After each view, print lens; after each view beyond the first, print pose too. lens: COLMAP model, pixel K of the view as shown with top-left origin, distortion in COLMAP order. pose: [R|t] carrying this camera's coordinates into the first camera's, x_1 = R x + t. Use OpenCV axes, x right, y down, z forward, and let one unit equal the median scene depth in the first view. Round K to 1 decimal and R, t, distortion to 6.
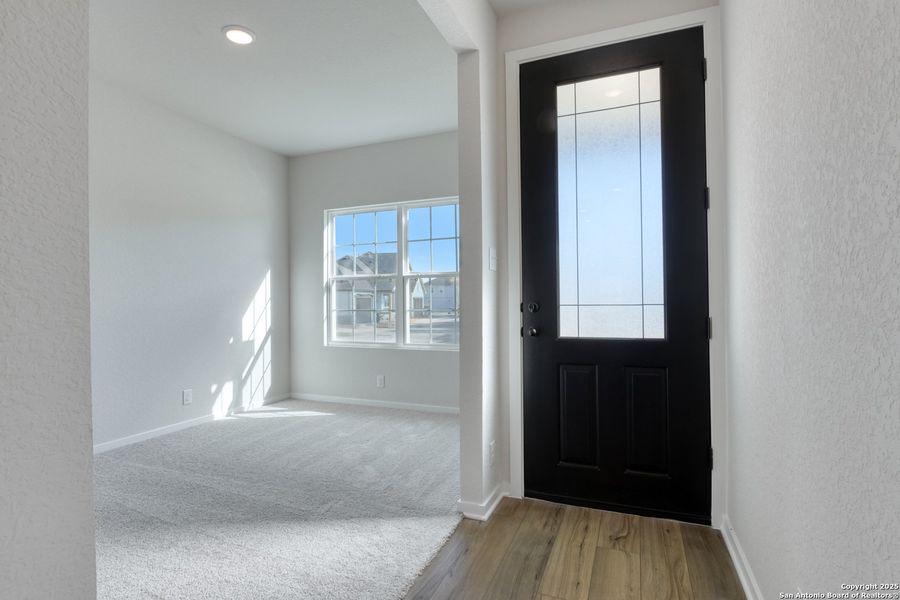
lens RADIAL K [[455.2, 0, 444.4], [0, 455.2, 297.3], [0, 0, 1]] dist [-0.003864, -0.001591]
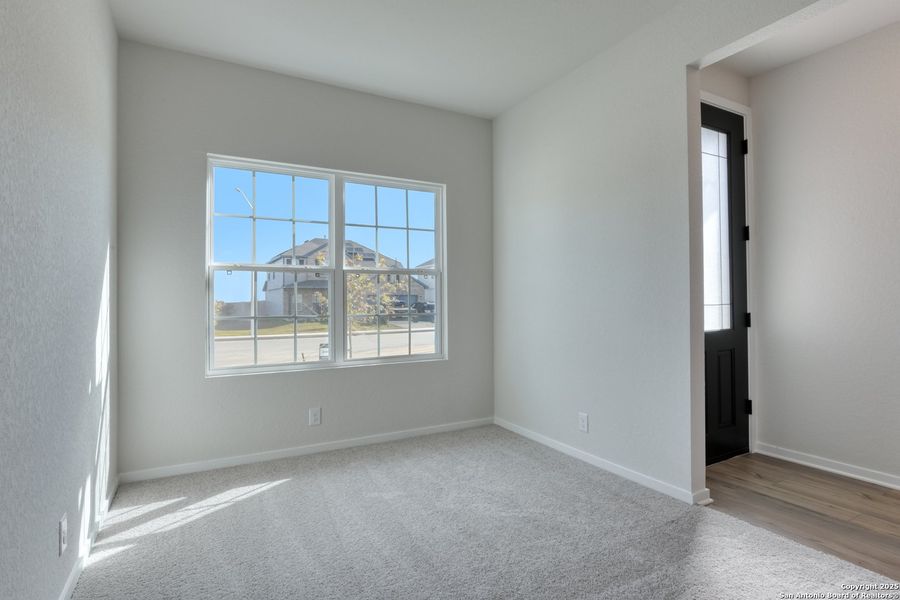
lens RADIAL K [[455.2, 0, 444.4], [0, 455.2, 297.3], [0, 0, 1]] dist [-0.003864, -0.001591]
pose [[0.625072, 0.011718, 0.780479, -0.642371], [-0.003243, 0.999918, -0.012416, 0.008193], [-0.780561, 0.005230, 0.625058, 0.448718]]
